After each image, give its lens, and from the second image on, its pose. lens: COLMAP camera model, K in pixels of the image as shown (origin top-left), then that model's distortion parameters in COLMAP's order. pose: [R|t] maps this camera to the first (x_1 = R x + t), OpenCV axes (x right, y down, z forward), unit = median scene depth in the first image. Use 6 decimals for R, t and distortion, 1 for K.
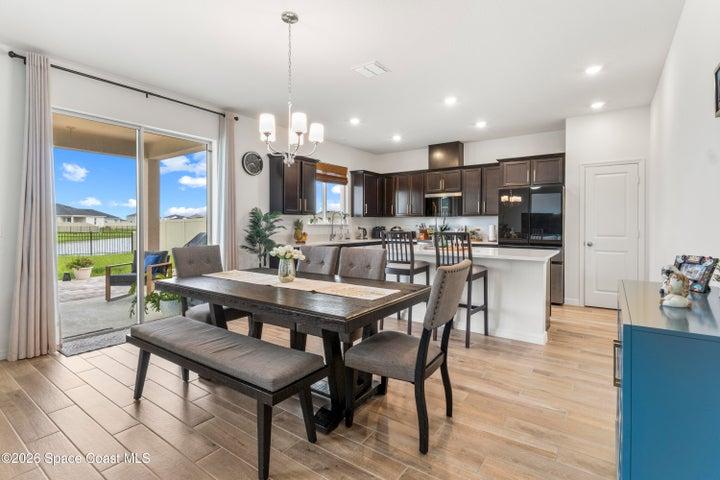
lens RADIAL K [[346.3, 0, 361.4], [0, 346.3, 224.2], [0, 0, 1]] dist [0.000847, 0.000214]
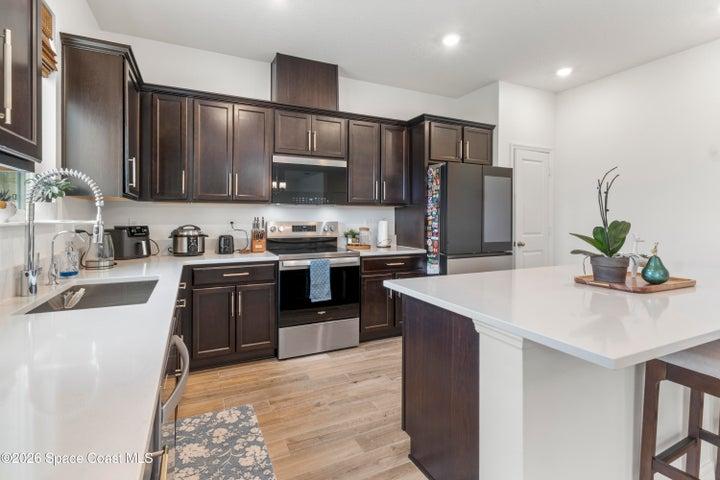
lens RADIAL K [[346.3, 0, 361.4], [0, 346.3, 224.2], [0, 0, 1]] dist [0.000847, 0.000214]
pose [[0.488959, -0.015581, 0.872167, -0.172099], [-0.001869, 0.999819, 0.018909, -0.002977], [-0.872305, -0.010876, 0.488842, 0.697853]]
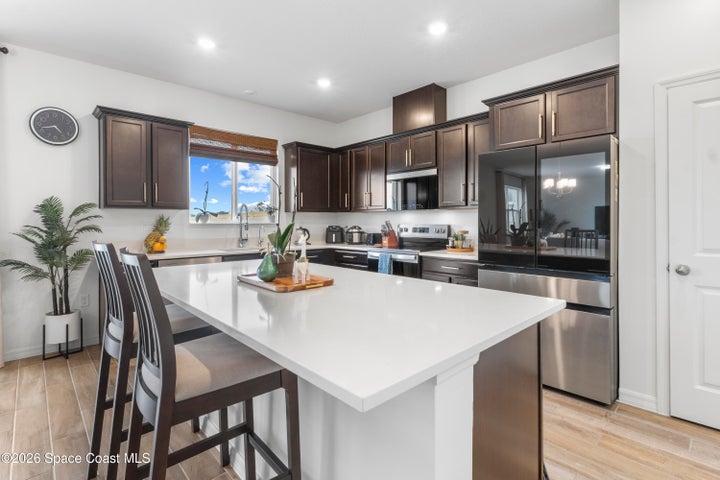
lens RADIAL K [[346.3, 0, 361.4], [0, 346.3, 224.2], [0, 0, 1]] dist [0.000847, 0.000214]
pose [[0.981253, -0.002942, -0.192700, 0.270662], [0.004590, 0.999957, 0.008104, -0.002336], [0.192668, -0.008837, 0.981224, 0.387536]]
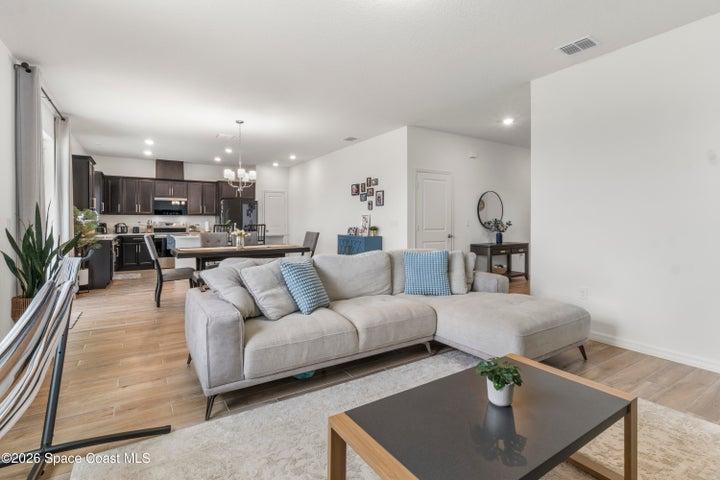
lens RADIAL K [[346.3, 0, 361.4], [0, 346.3, 224.2], [0, 0, 1]] dist [0.000847, 0.000214]
pose [[0.362069, -0.011728, 0.932078, -0.766077], [0.005072, 0.999931, 0.010612, 0.002740], [-0.932138, 0.000885, 0.362103, -0.184476]]
